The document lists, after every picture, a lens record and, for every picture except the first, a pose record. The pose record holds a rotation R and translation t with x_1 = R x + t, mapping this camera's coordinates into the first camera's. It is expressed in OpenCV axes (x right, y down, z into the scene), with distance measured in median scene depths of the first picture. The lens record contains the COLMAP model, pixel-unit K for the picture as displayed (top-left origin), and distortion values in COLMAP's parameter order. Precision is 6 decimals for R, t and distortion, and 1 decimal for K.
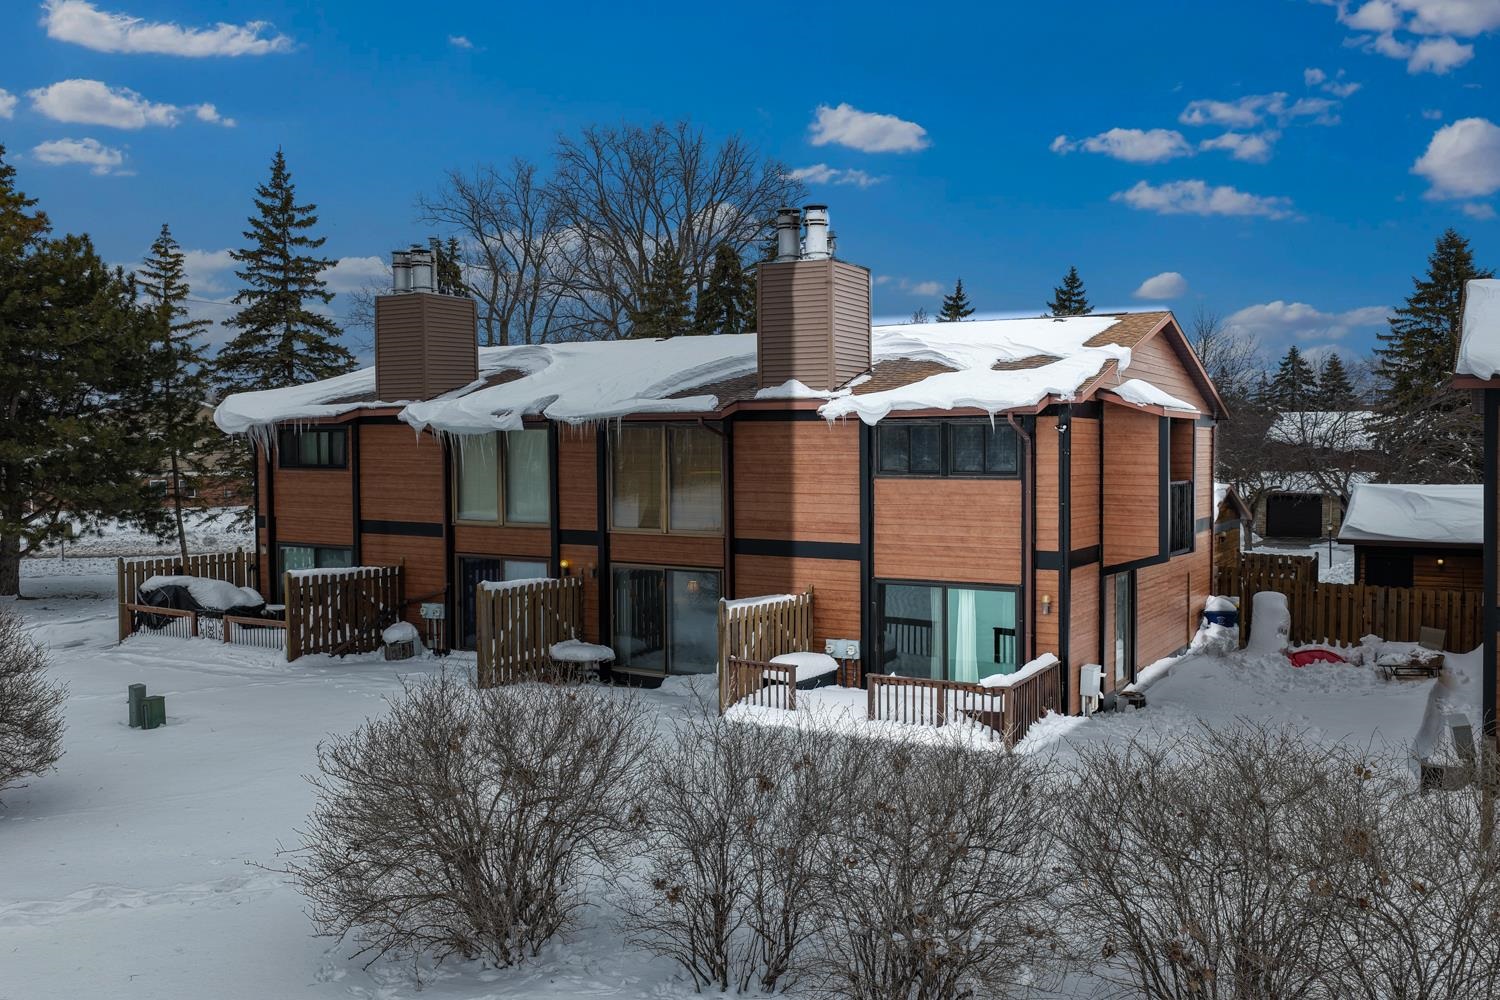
lens RADIAL K [[1251.5, 0, 747.5], [0, 1251.5, 496.5], [0, 0, 1]] dist [-0.016399, 0.037494]
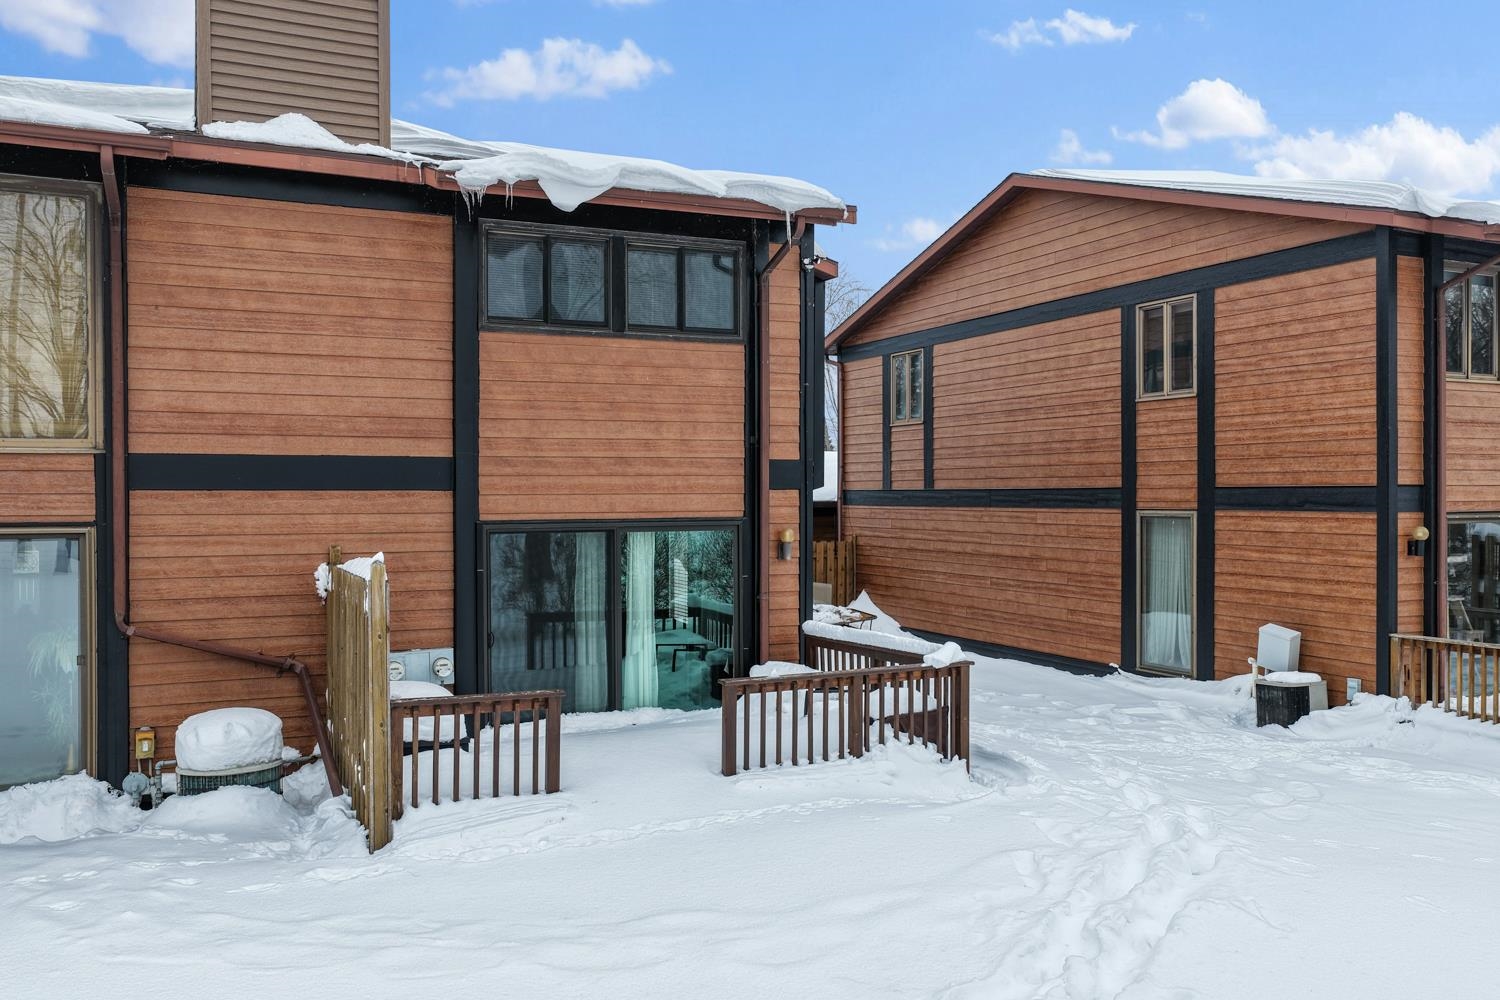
lens RADIAL K [[1251.5, 0, 768.3], [0, 1251.5, 504.3], [0, 0, 1]] dist [-0.016399, 0.037494]
pose [[0.558079, -0.008791, 0.829741, -0.231402], [0.034369, 0.999331, -0.012529, 0.059868], [-0.829076, 0.035510, 0.558008, 0.535645]]
